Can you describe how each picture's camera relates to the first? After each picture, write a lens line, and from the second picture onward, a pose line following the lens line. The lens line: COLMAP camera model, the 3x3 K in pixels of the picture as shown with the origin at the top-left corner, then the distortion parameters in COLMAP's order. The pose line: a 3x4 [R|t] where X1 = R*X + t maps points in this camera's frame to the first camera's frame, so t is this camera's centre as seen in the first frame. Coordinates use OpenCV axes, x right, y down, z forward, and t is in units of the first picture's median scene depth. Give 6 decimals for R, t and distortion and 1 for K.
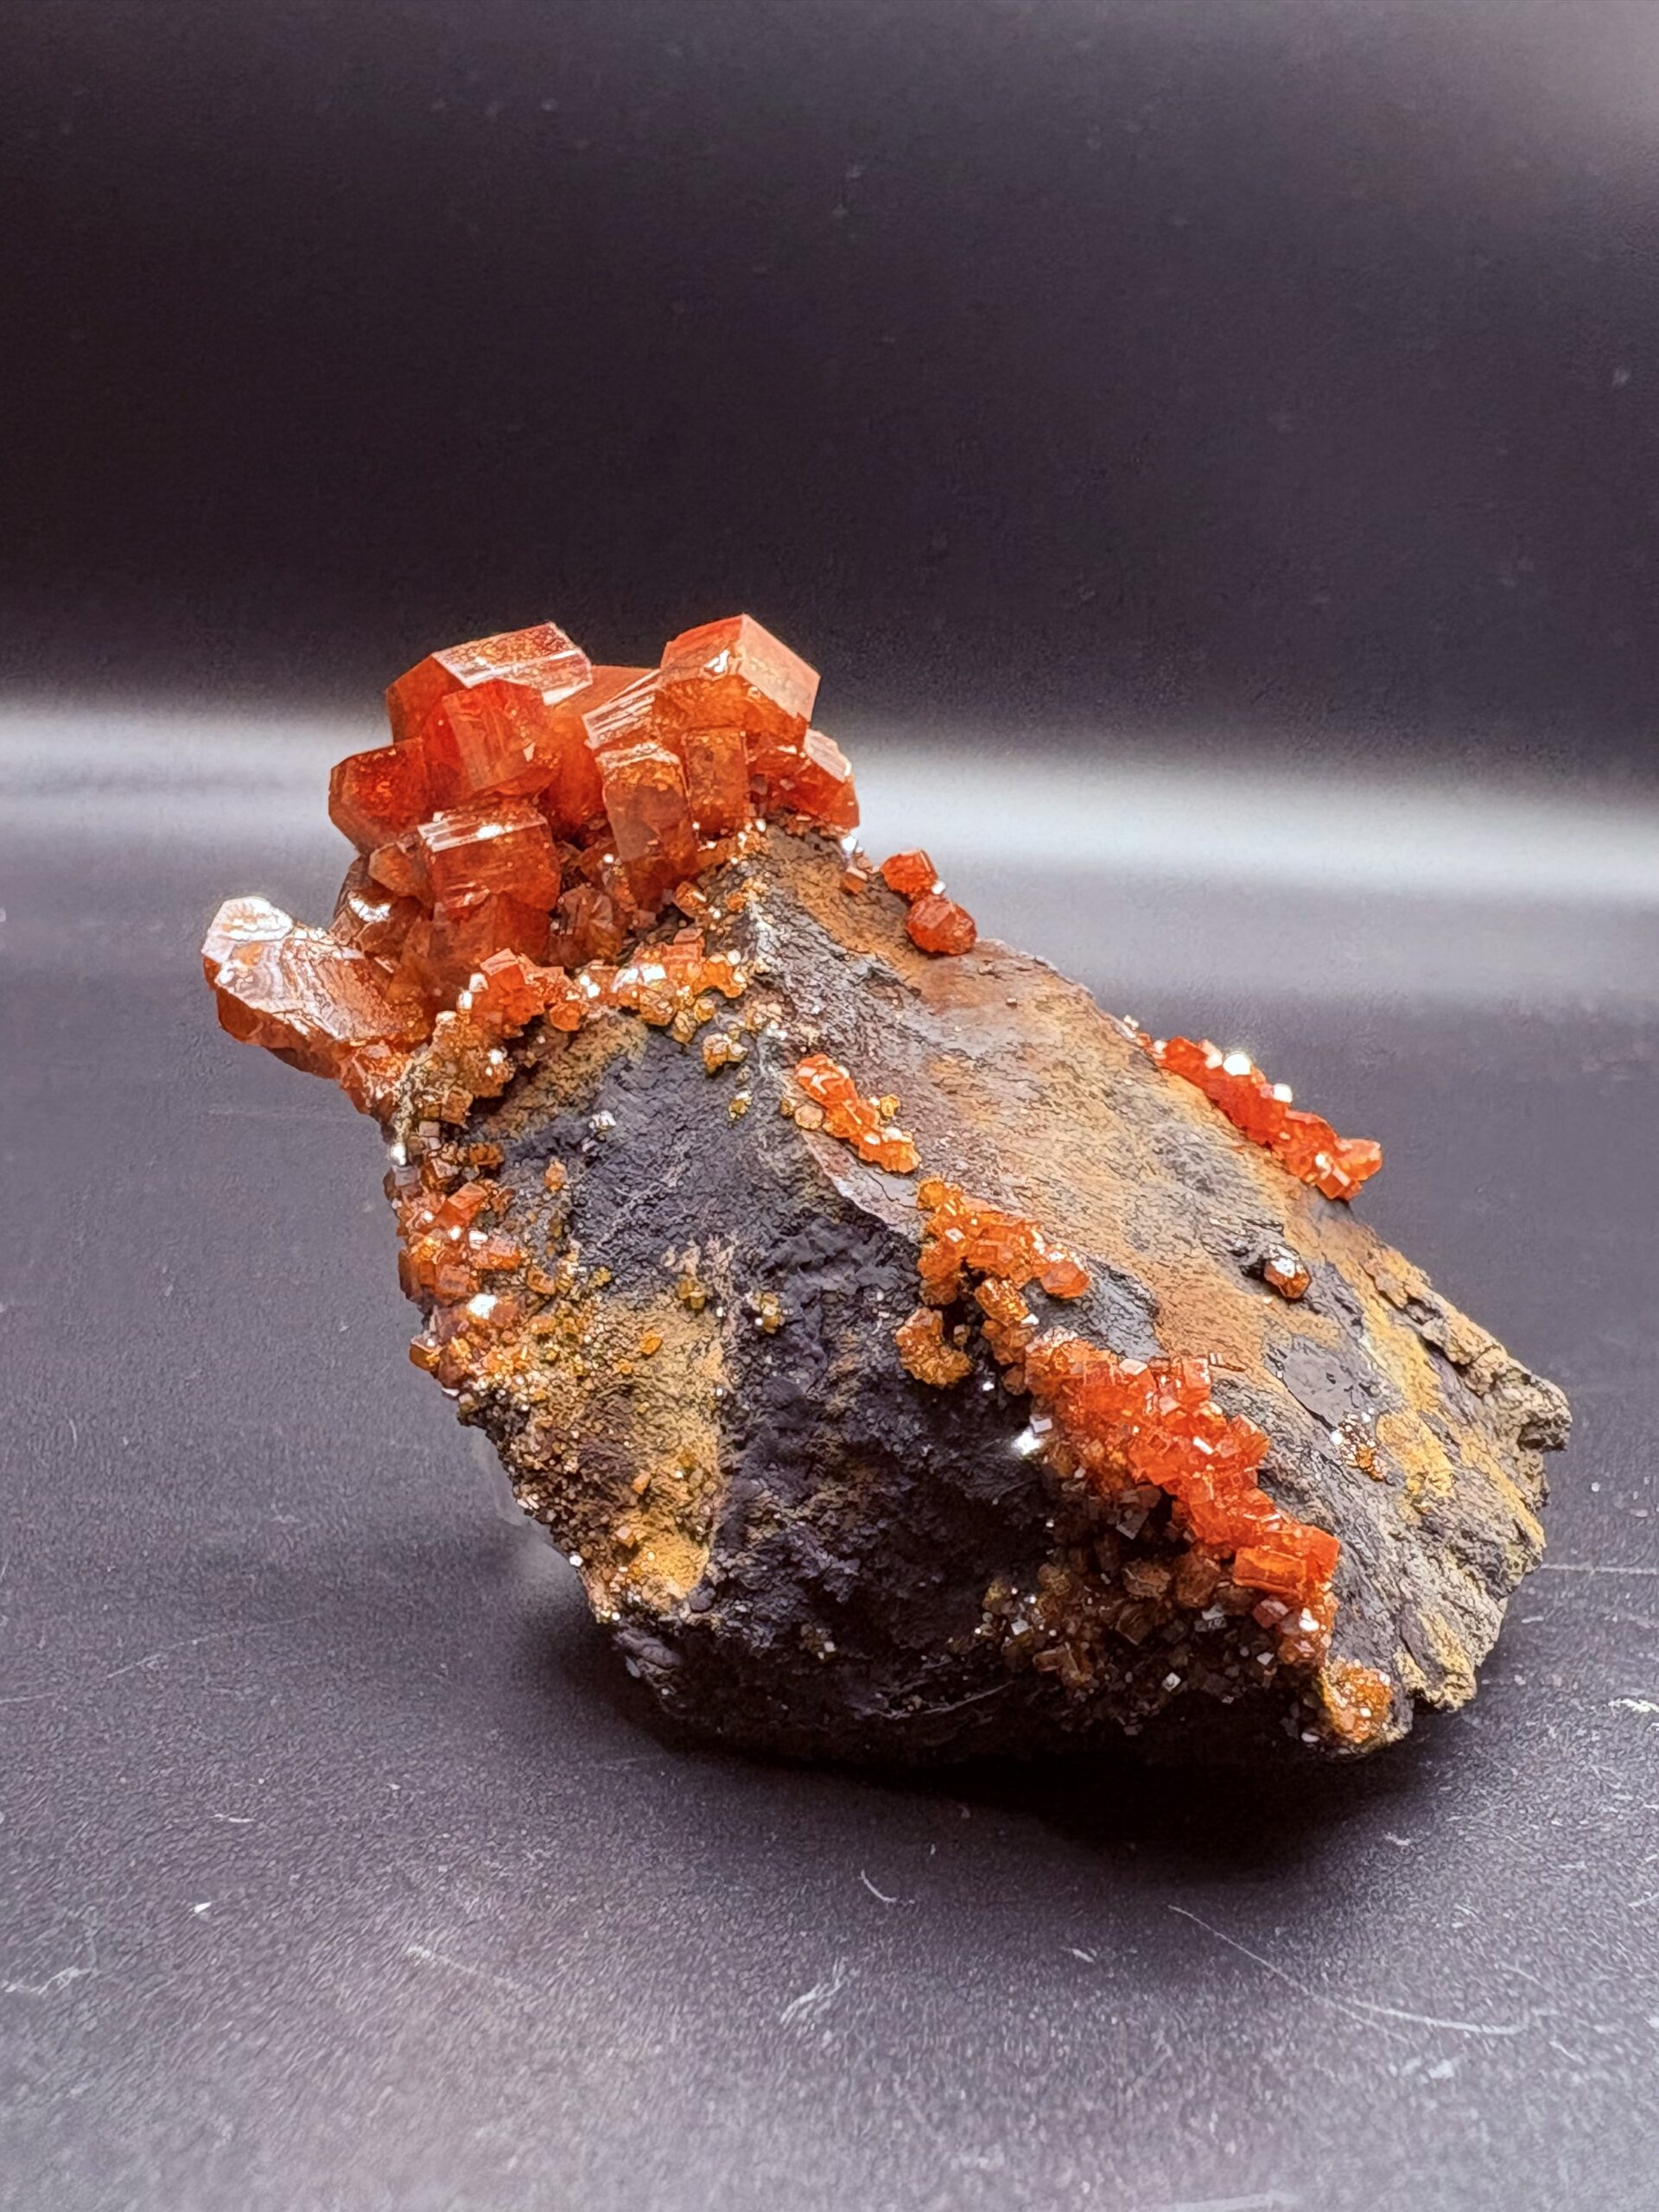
lens RADIAL K [[2479.5, 0, 874.4], [0, 2479.5, 1251.1], [0, 0, 1]] dist [0.016238, 0.000000]
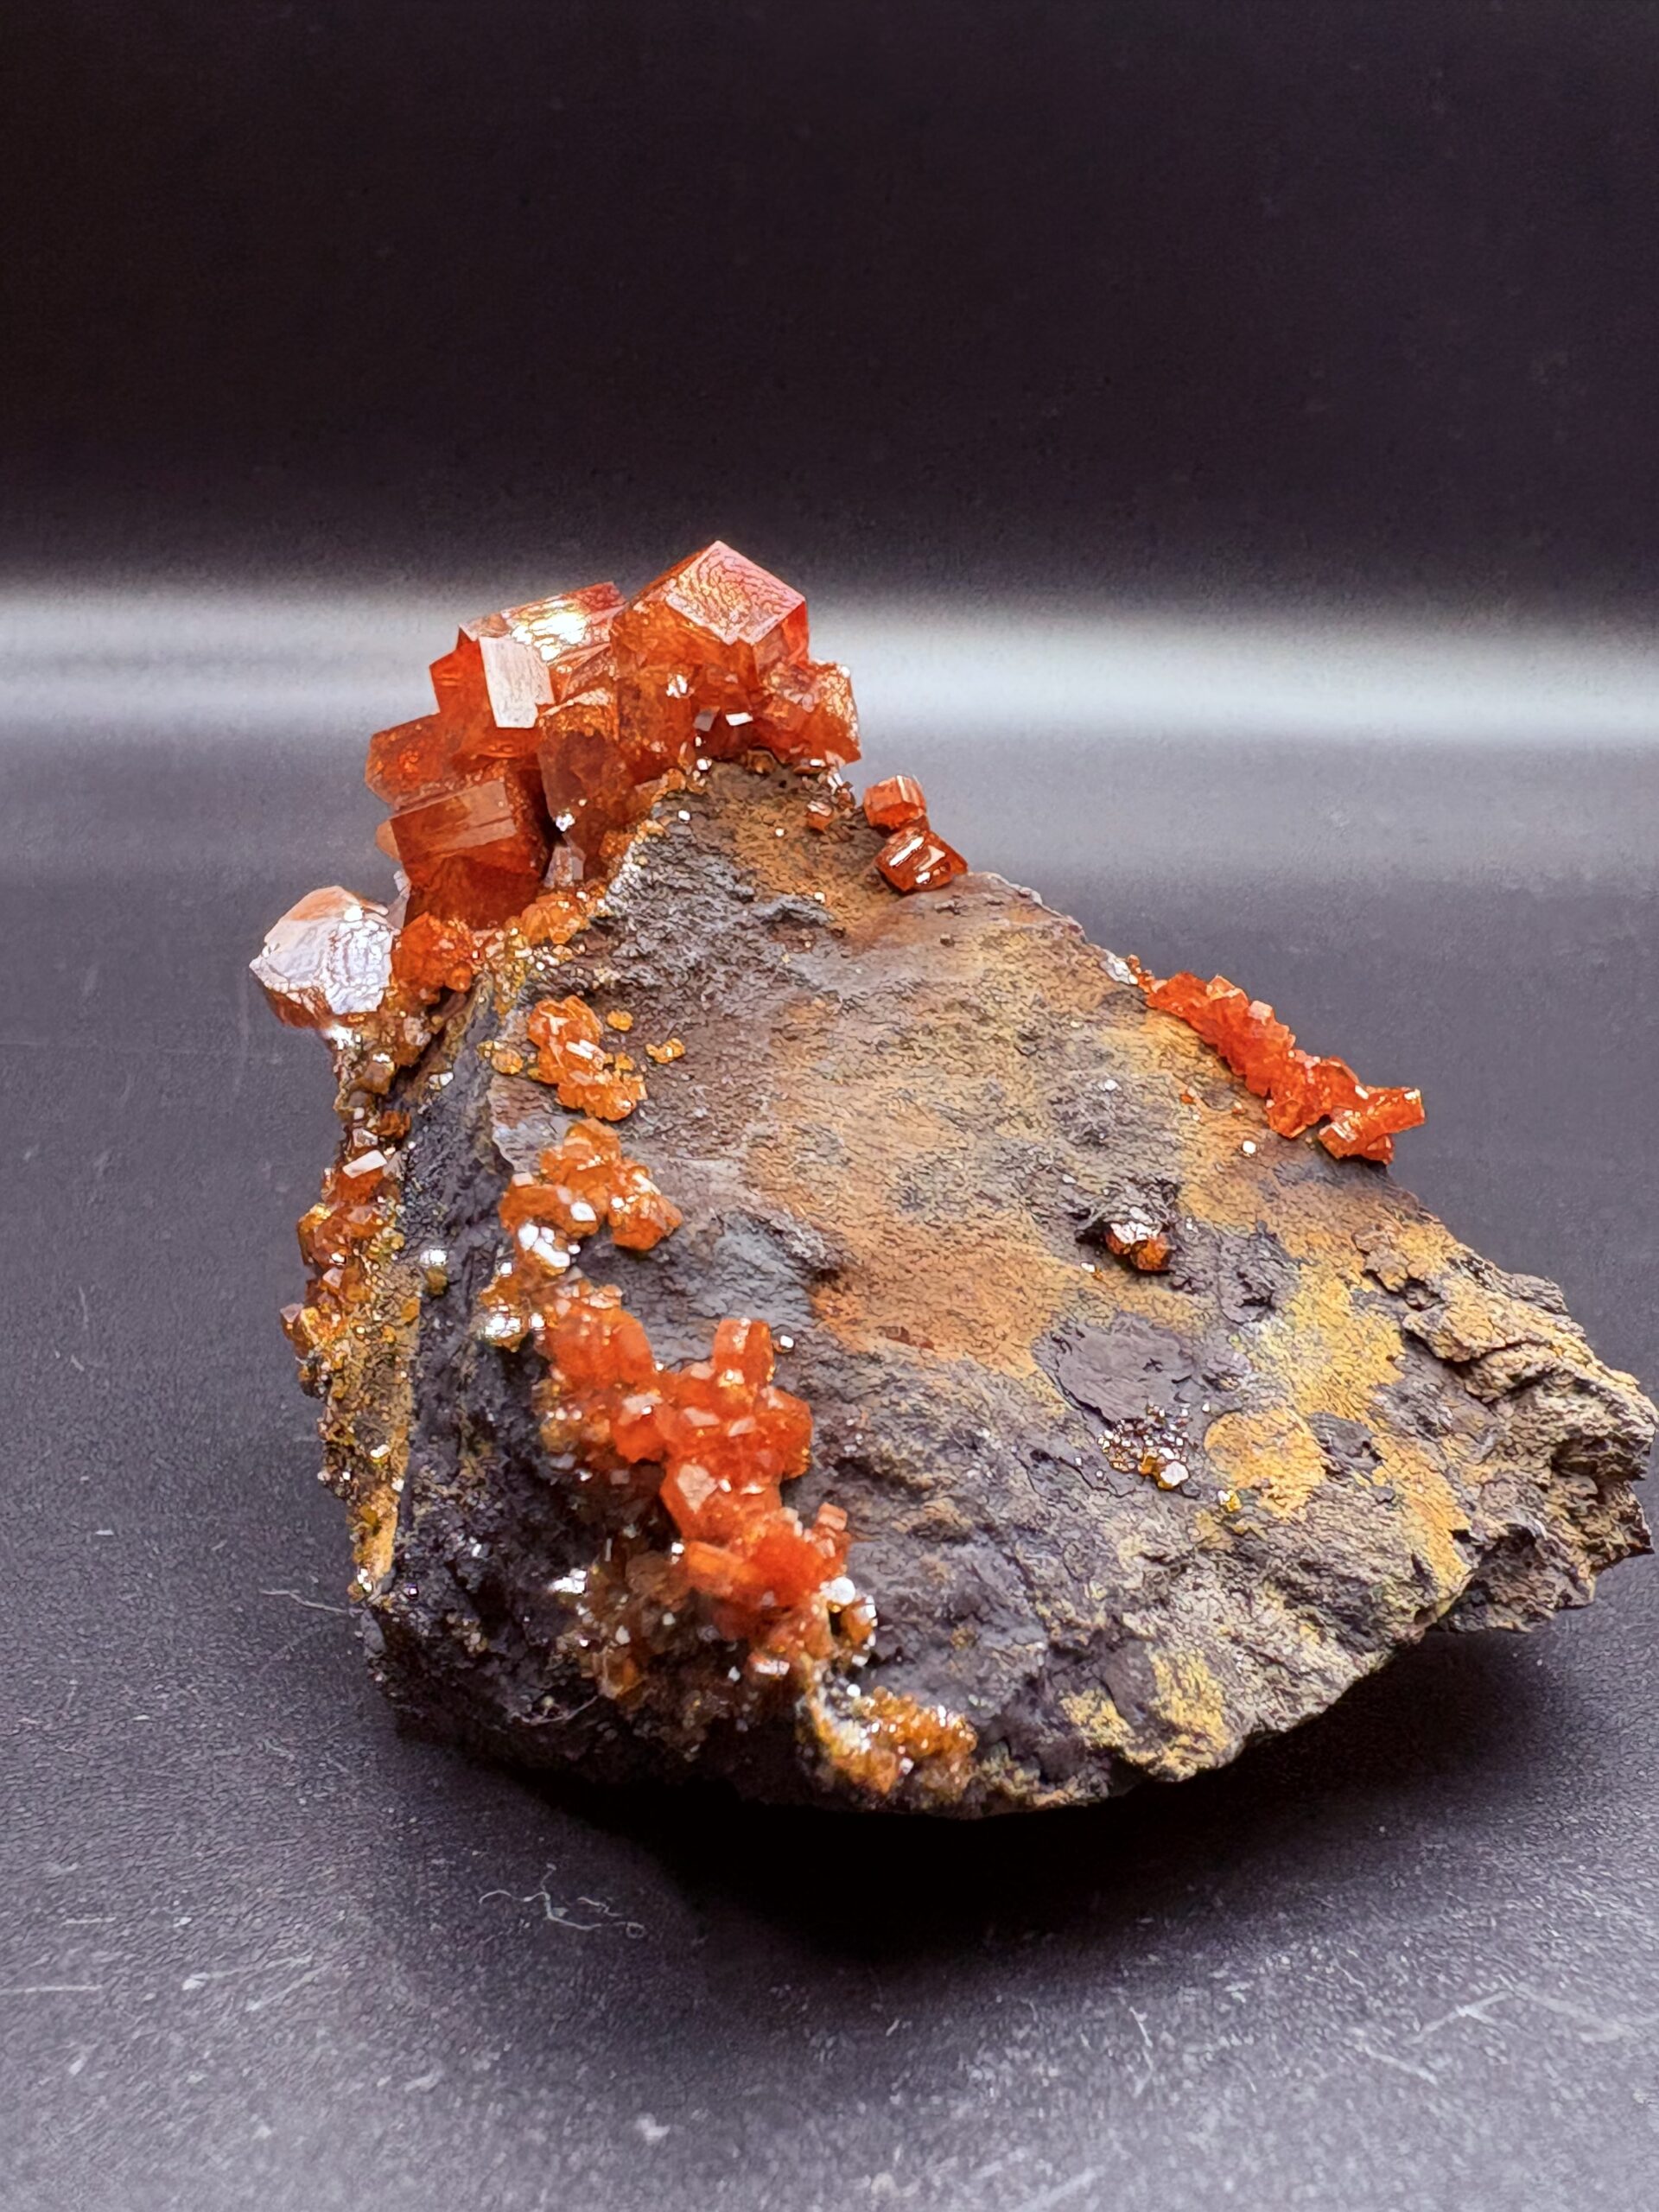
lens RADIAL K [[2479.5, 0, 861.9], [0, 2479.5, 1274.9], [0, 0, 1]] dist [0.016238, 0.000000]
pose [[0.886910, 0.002993, -0.461933, 0.473692], [-0.010231, 0.999861, -0.013164, 0.032909], [0.461830, 0.016401, 0.886817, 0.229829]]
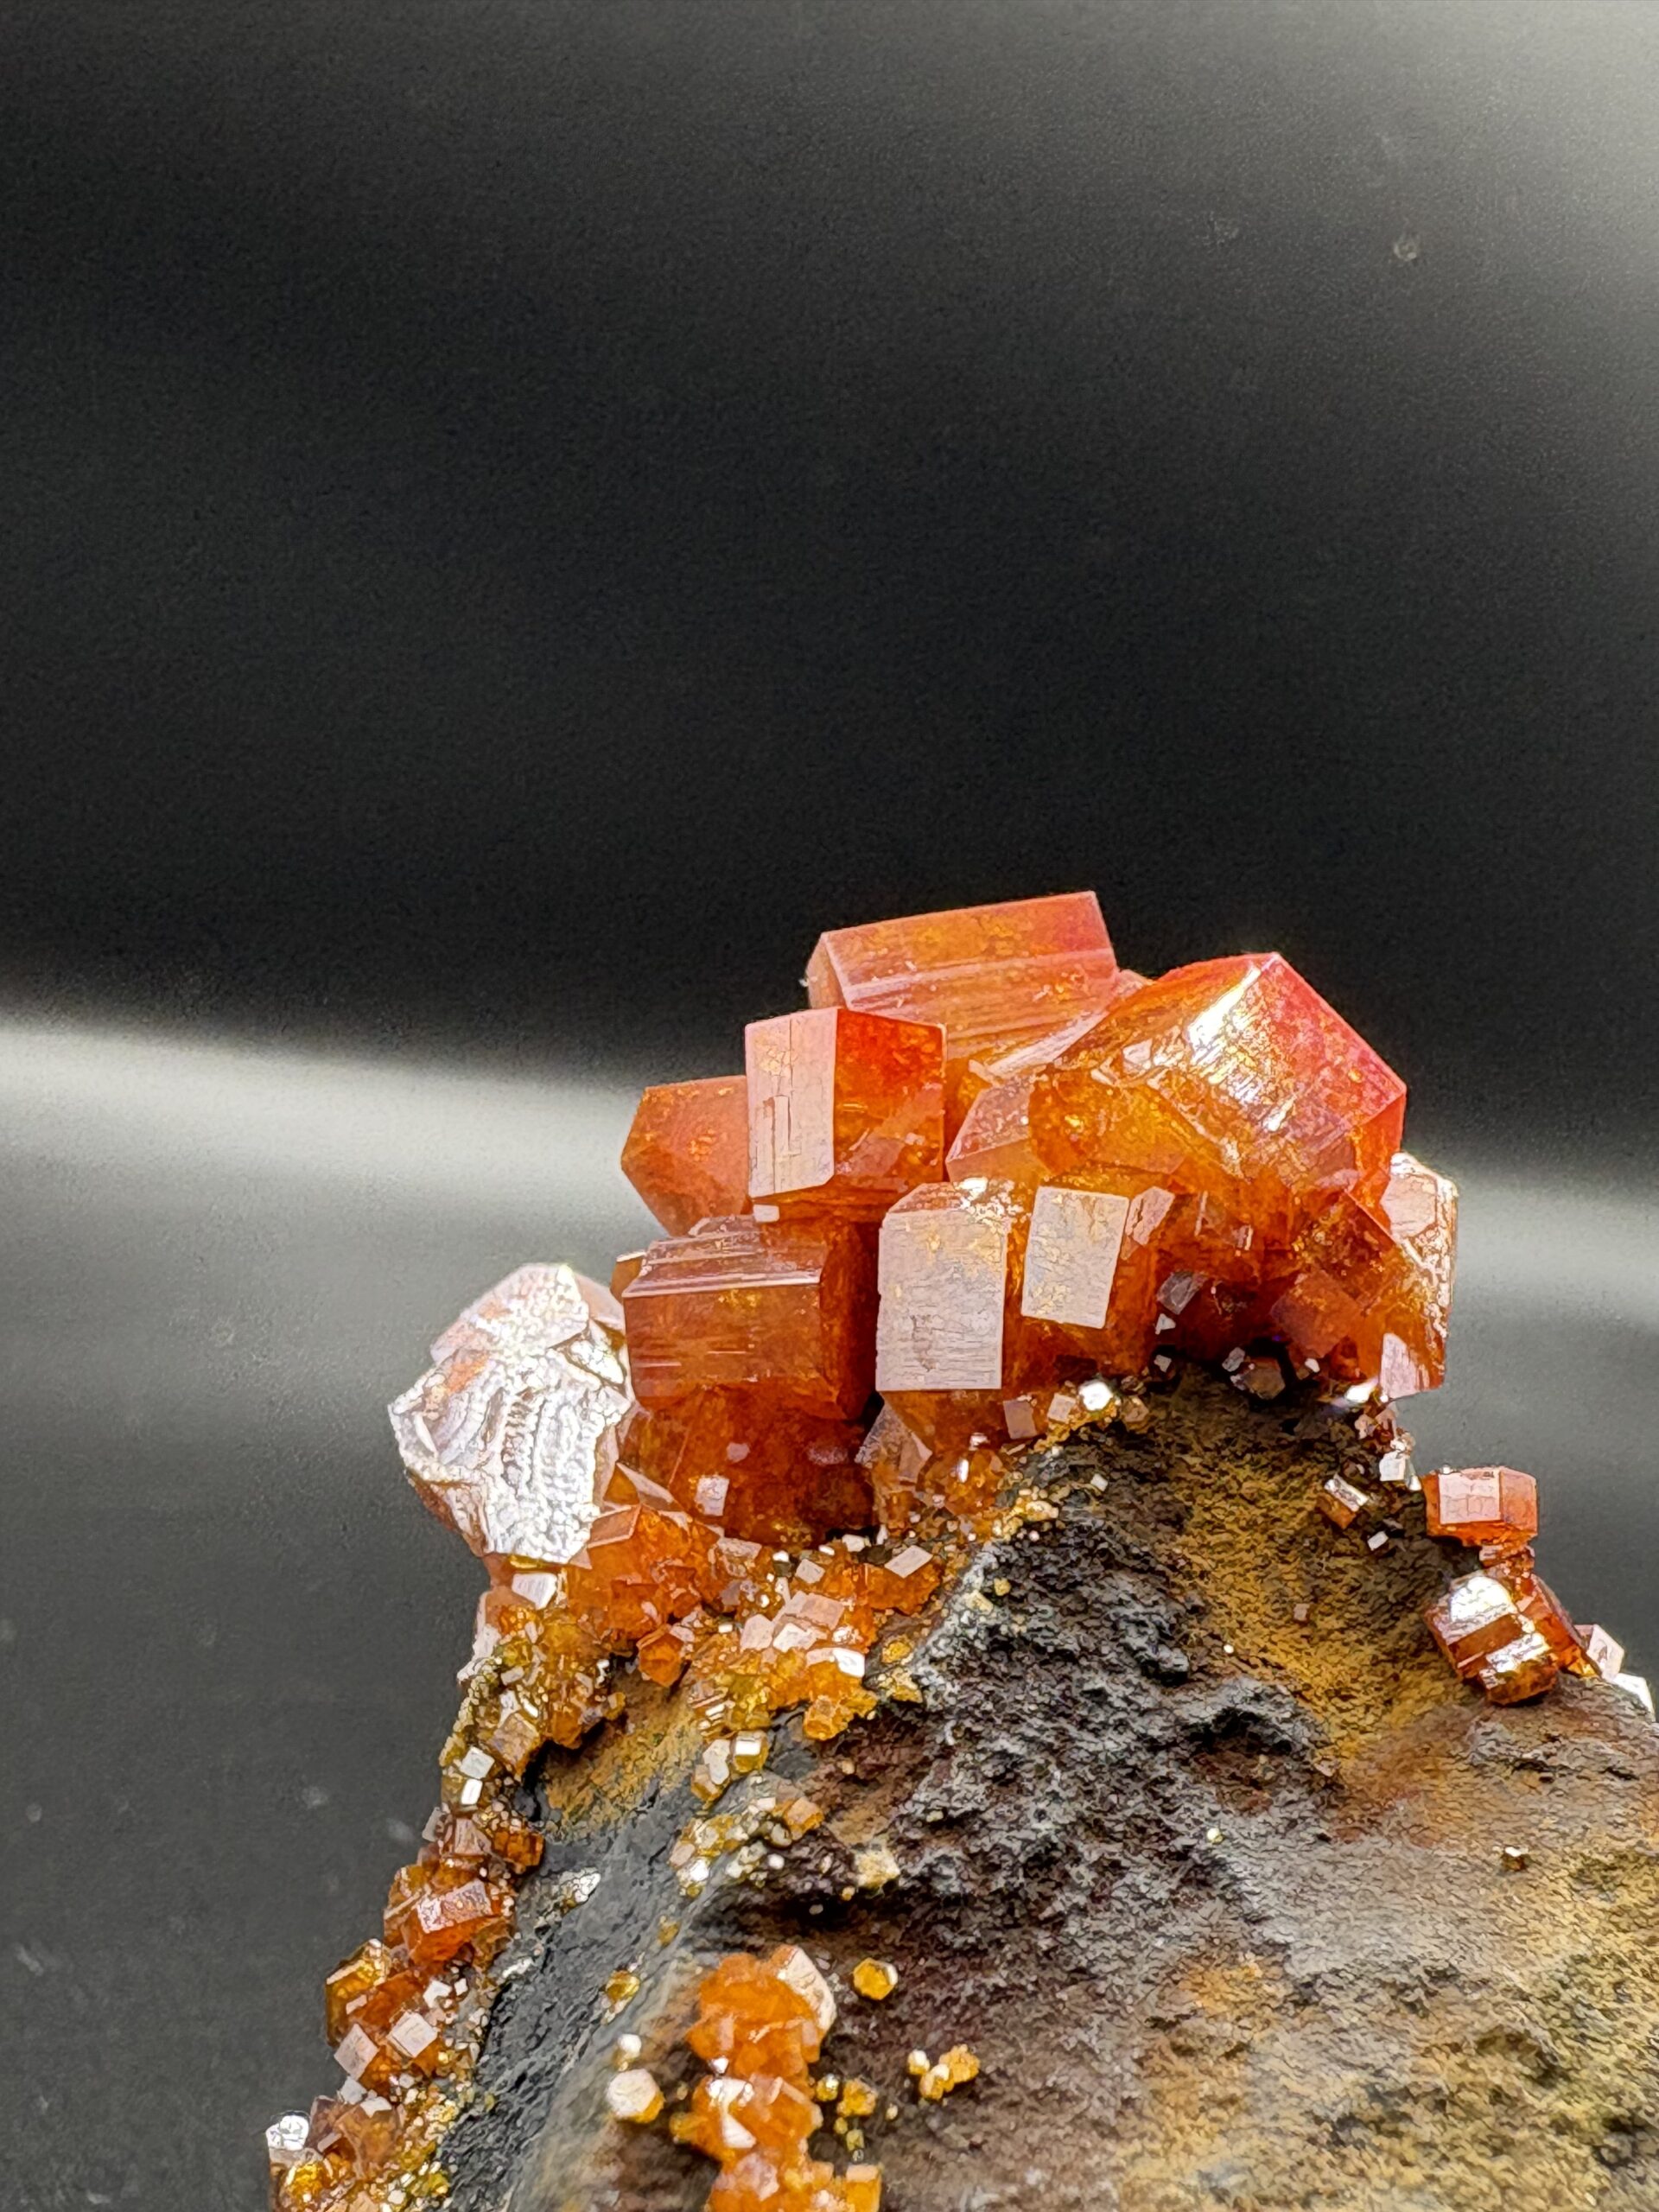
lens RADIAL K [[2925.7, 0, 864.6], [0, 2925.7, 1429.4], [0, 0, 1]] dist [0.004673, 0.000000]
pose [[0.779297, 0.245265, -0.576664, 0.286174], [-0.213693, 0.969078, 0.123384, -0.242431], [0.589094, 0.027076, 0.807610, 0.512948]]
